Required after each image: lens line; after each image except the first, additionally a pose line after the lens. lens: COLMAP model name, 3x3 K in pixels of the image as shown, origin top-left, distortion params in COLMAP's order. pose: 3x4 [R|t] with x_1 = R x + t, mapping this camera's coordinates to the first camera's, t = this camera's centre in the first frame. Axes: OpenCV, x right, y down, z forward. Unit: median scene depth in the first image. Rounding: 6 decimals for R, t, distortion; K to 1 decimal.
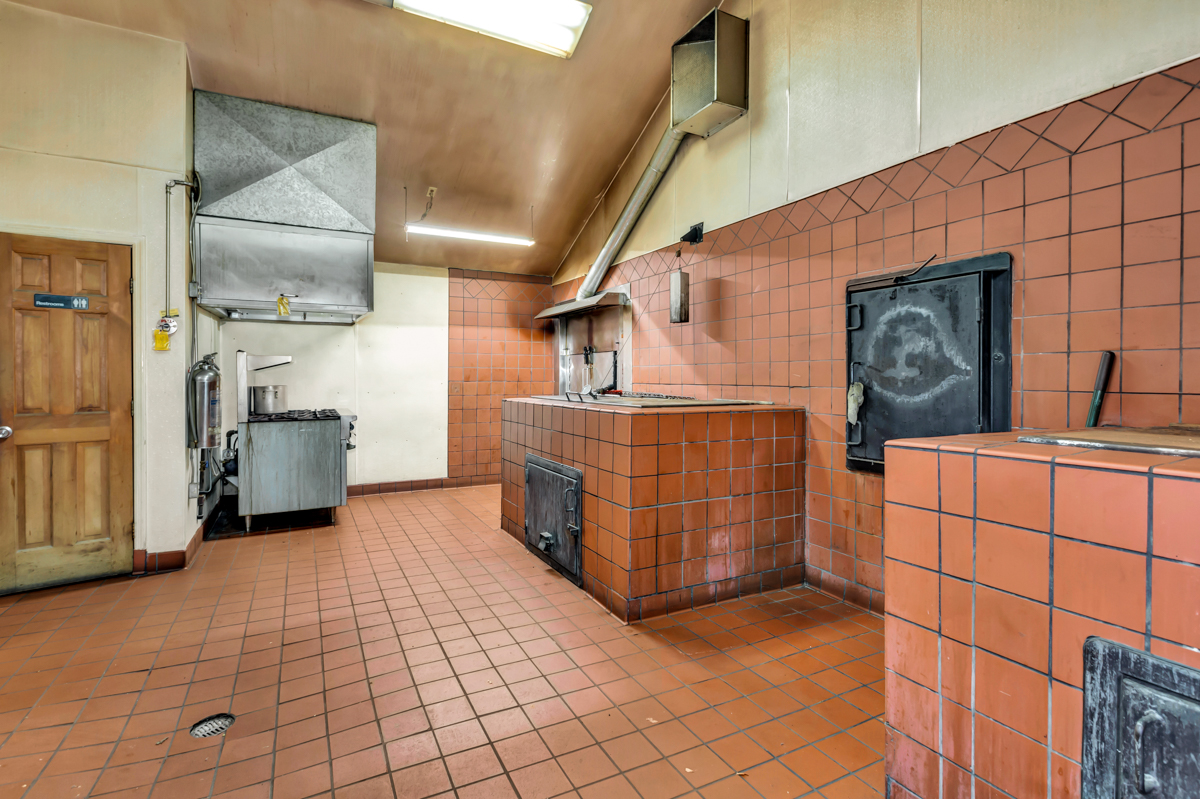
lens RADIAL K [[570.5, 0, 597.4], [0, 570.5, 377.2], [0, 0, 1]] dist [0.022125, -0.000277]
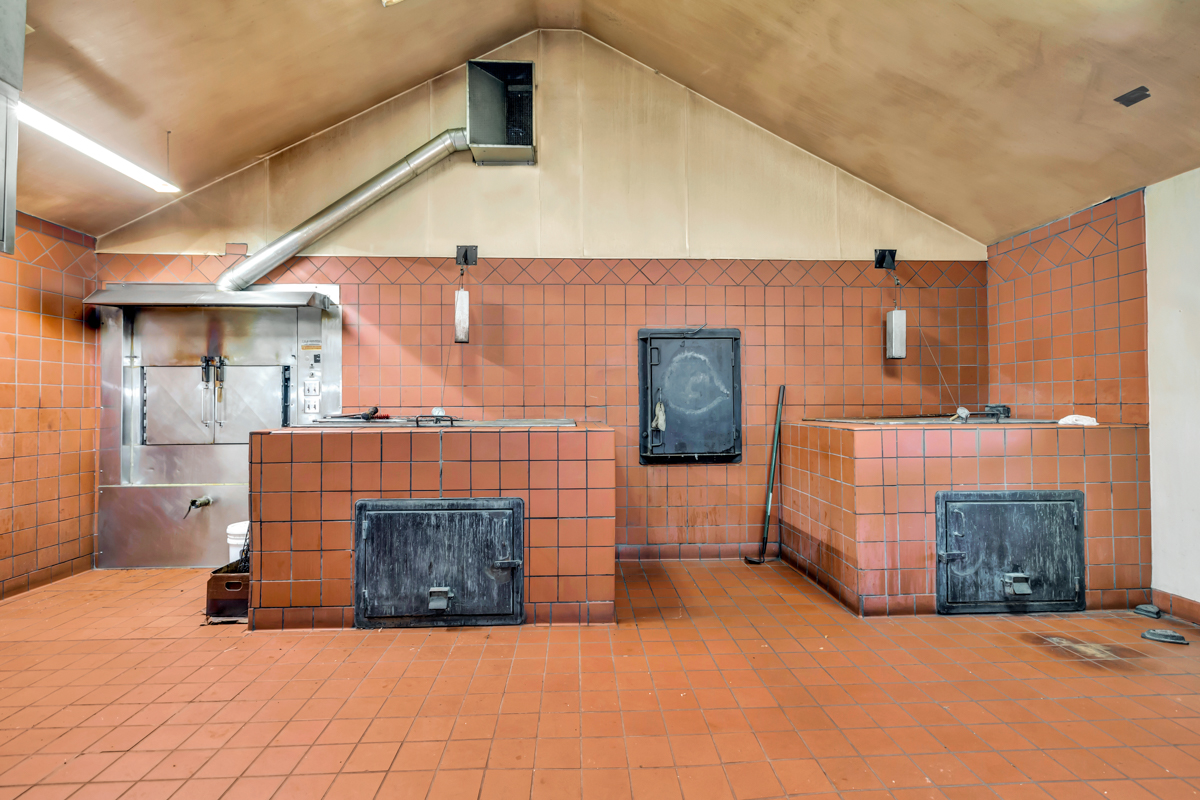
lens RADIAL K [[561.1, 0, 600.0], [0, 561.1, 400.0], [0, 0, 1]] dist [-0.002167, -0.000025]
pose [[0.409332, 0.004601, 0.912374, -0.929317], [0.004587, 0.999964, -0.007100, 0.014282], [-0.912374, 0.007092, 0.409296, 0.587122]]
